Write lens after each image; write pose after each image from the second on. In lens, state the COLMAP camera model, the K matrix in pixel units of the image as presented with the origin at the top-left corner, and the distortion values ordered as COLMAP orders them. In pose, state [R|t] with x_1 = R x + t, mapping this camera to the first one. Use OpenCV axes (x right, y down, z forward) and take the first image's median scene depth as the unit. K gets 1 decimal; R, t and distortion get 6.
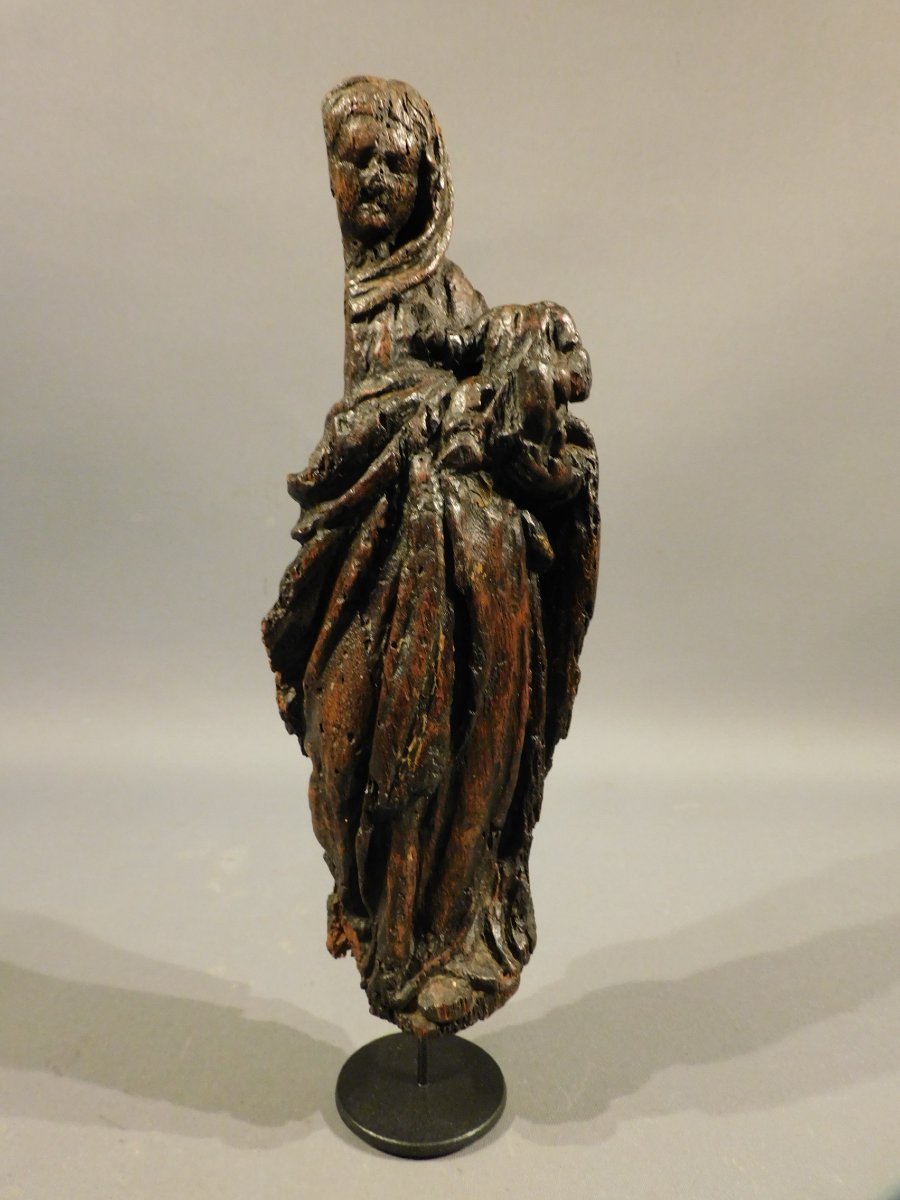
lens RADIAL K [[852.5, 0, 461.3], [0, 852.5, 590.9], [0, 0, 1]] dist [0.023561, -0.013289]
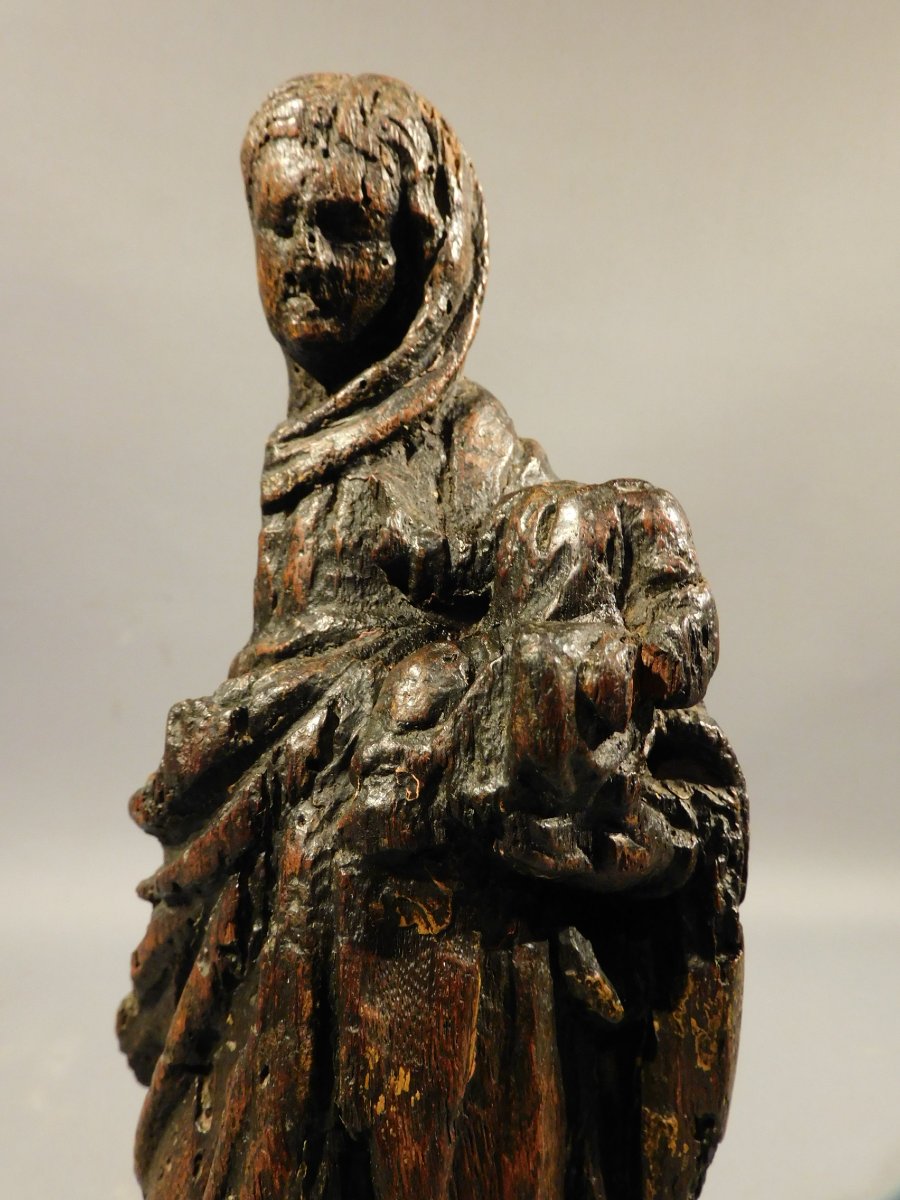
lens RADIAL K [[852.5, 0, 455.1], [0, 852.5, 597.9], [0, 0, 1]] dist [0.023561, -0.013289]
pose [[0.938332, 0.053428, -0.341582, 0.177704], [-0.080119, 0.994696, -0.064506, -0.239823], [0.336324, 0.087896, 0.937636, 0.546467]]
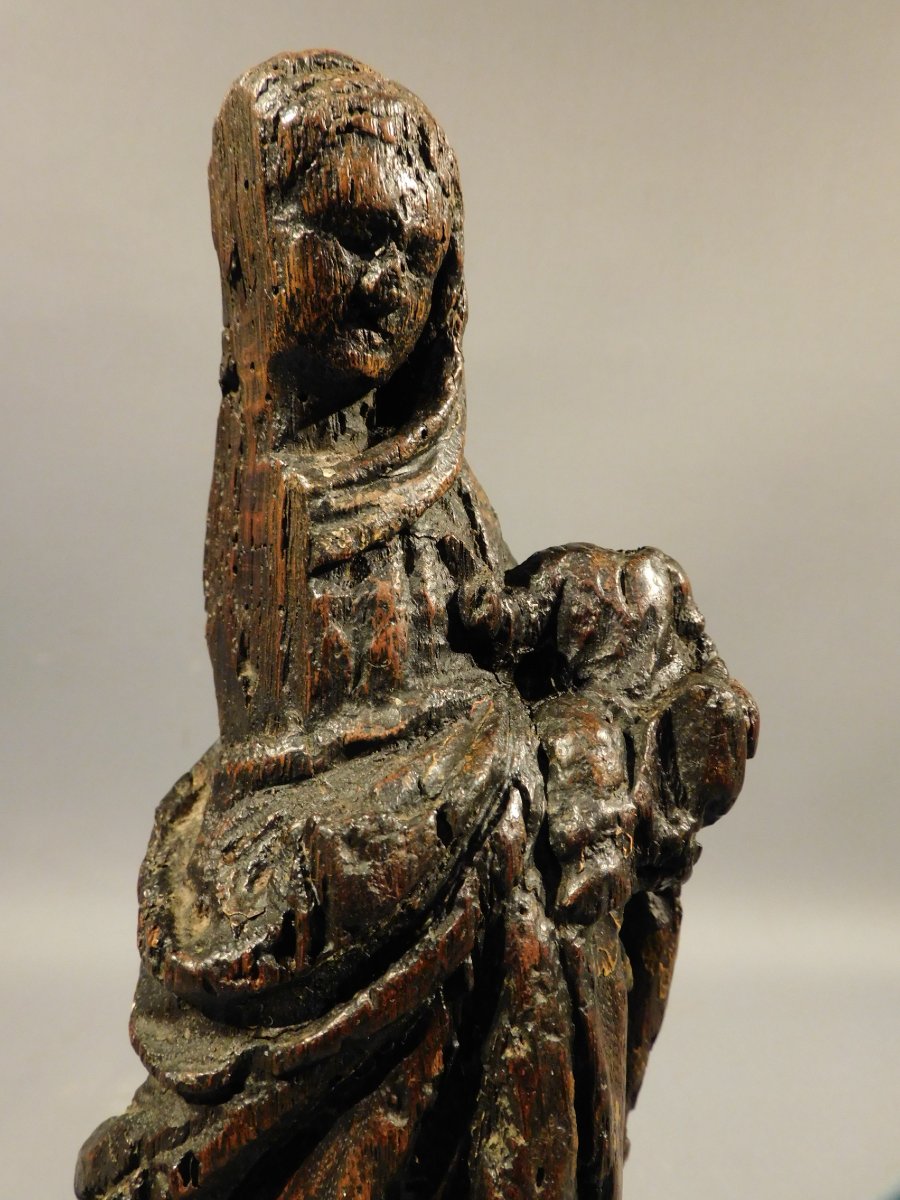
lens RADIAL K [[852.5, 0, 455.0], [0, 852.5, 594.9], [0, 0, 1]] dist [0.023561, -0.013289]
pose [[0.878843, 0.011582, 0.476971, -0.282674], [0.012926, 0.998760, -0.048068, -0.285204], [-0.476936, 0.048410, 0.877604, 0.578441]]
